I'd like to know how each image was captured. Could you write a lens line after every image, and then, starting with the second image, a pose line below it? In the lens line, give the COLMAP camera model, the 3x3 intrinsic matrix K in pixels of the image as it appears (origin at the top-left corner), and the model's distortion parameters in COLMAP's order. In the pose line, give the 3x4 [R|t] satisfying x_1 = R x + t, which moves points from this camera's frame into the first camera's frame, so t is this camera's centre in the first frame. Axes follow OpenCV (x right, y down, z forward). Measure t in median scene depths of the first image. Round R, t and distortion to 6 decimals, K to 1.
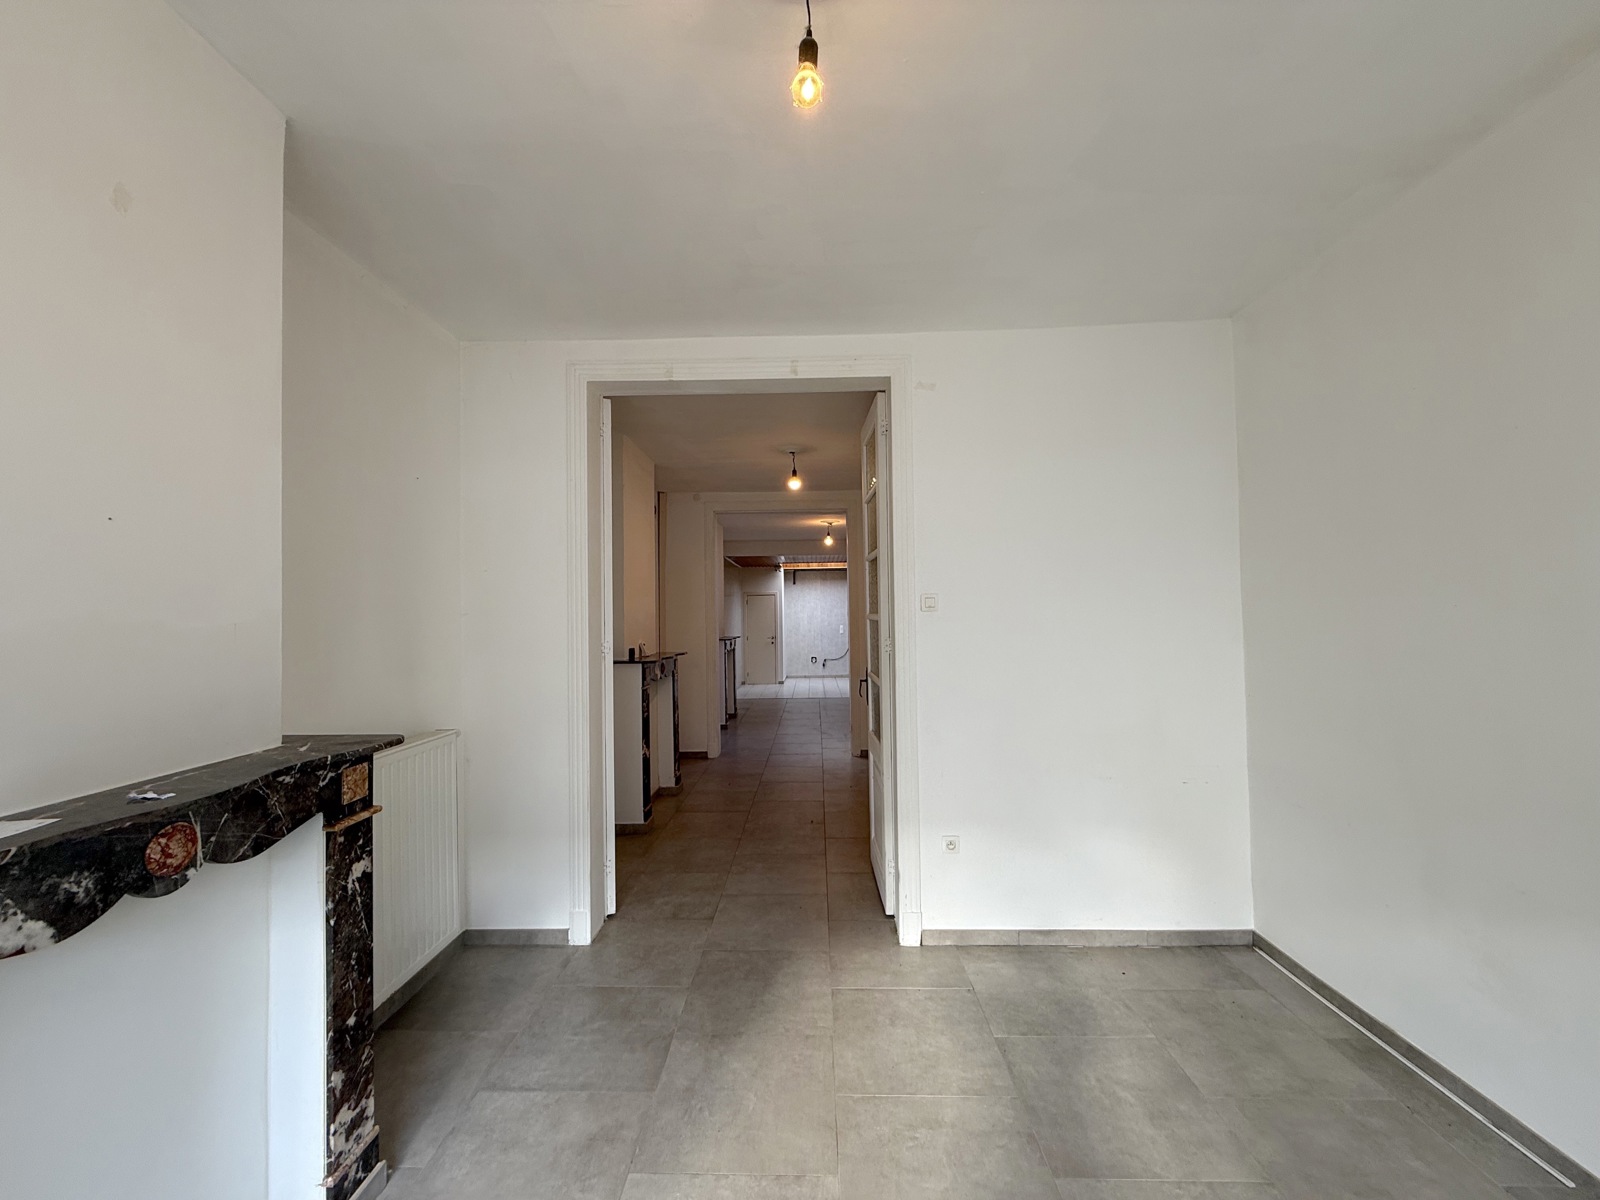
lens RADIAL K [[635.9, 0, 796.3], [0, 635.9, 597.7], [0, 0, 1]] dist [0.000438, 0.000140]
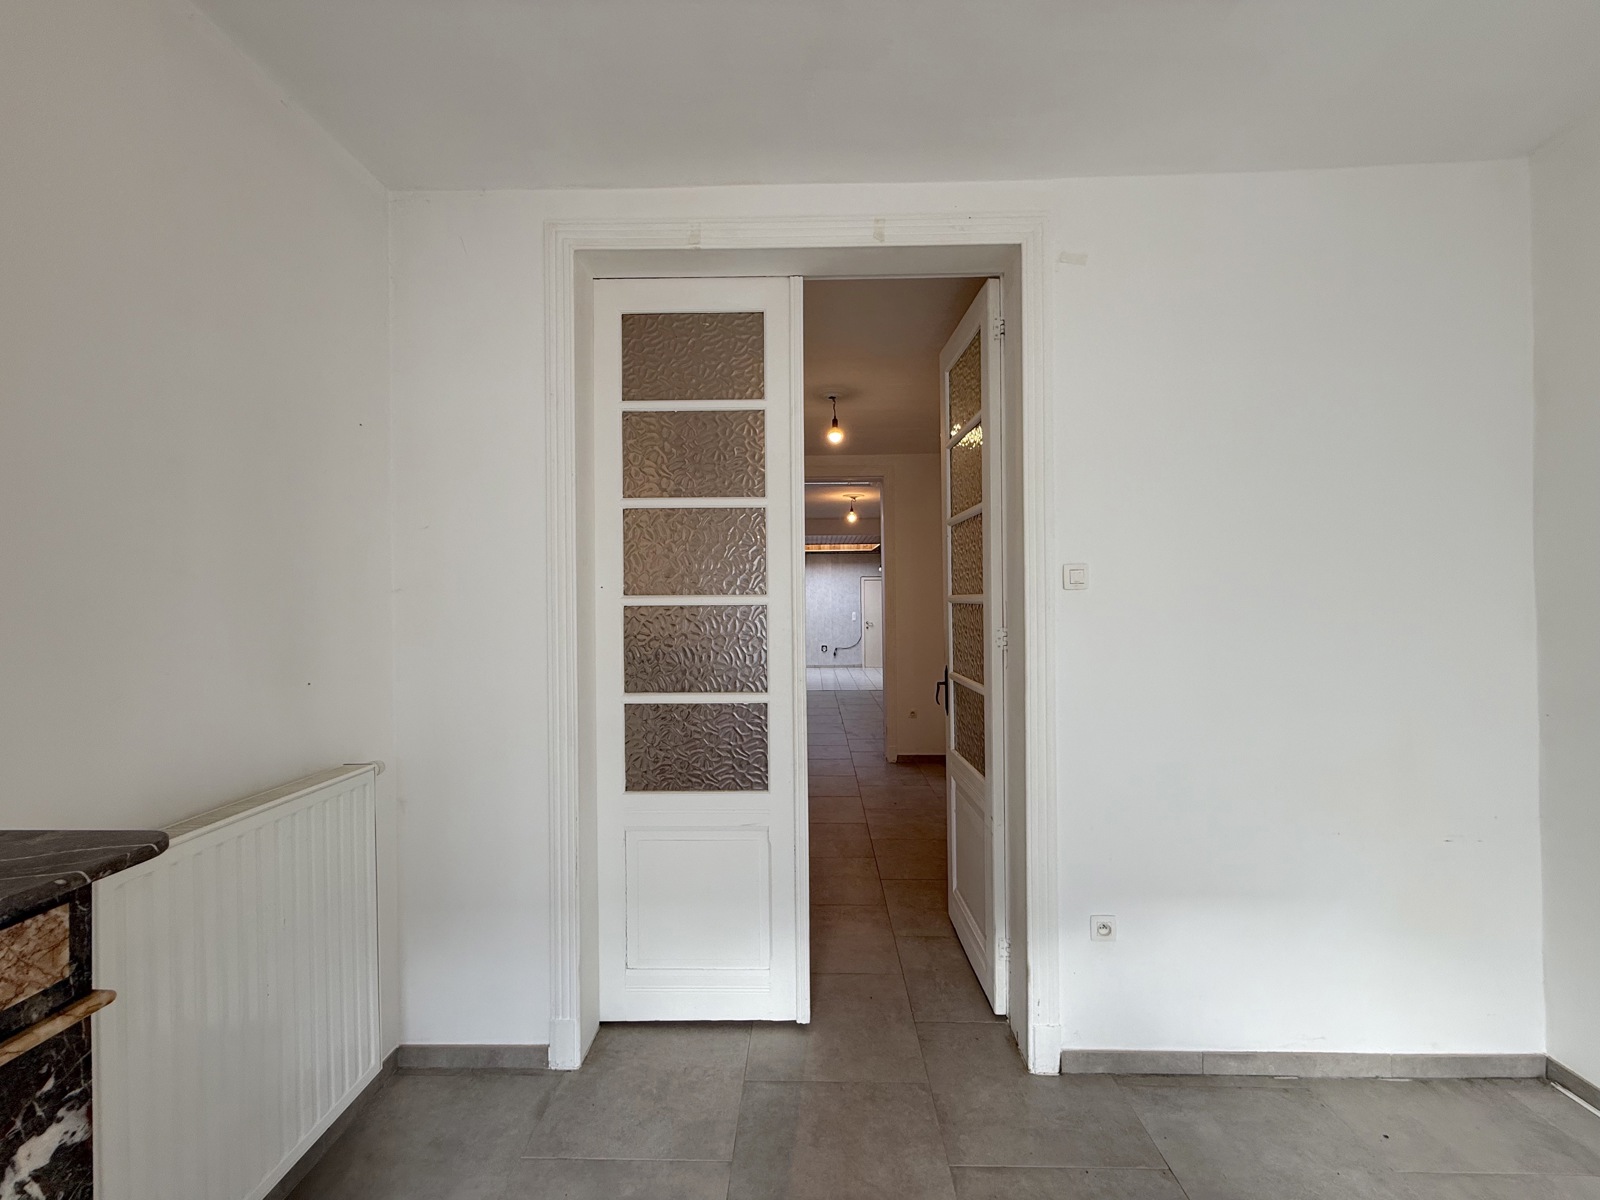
lens RADIAL K [[635.9, 0, 796.3], [0, 635.9, 597.7], [0, 0, 1]] dist [0.000438, 0.000140]
pose [[0.999975, 0.005024, 0.005039, -0.100500], [-0.005126, 0.999777, 0.020465, 0.019085], [-0.004935, -0.020490, 0.999778, 0.336946]]
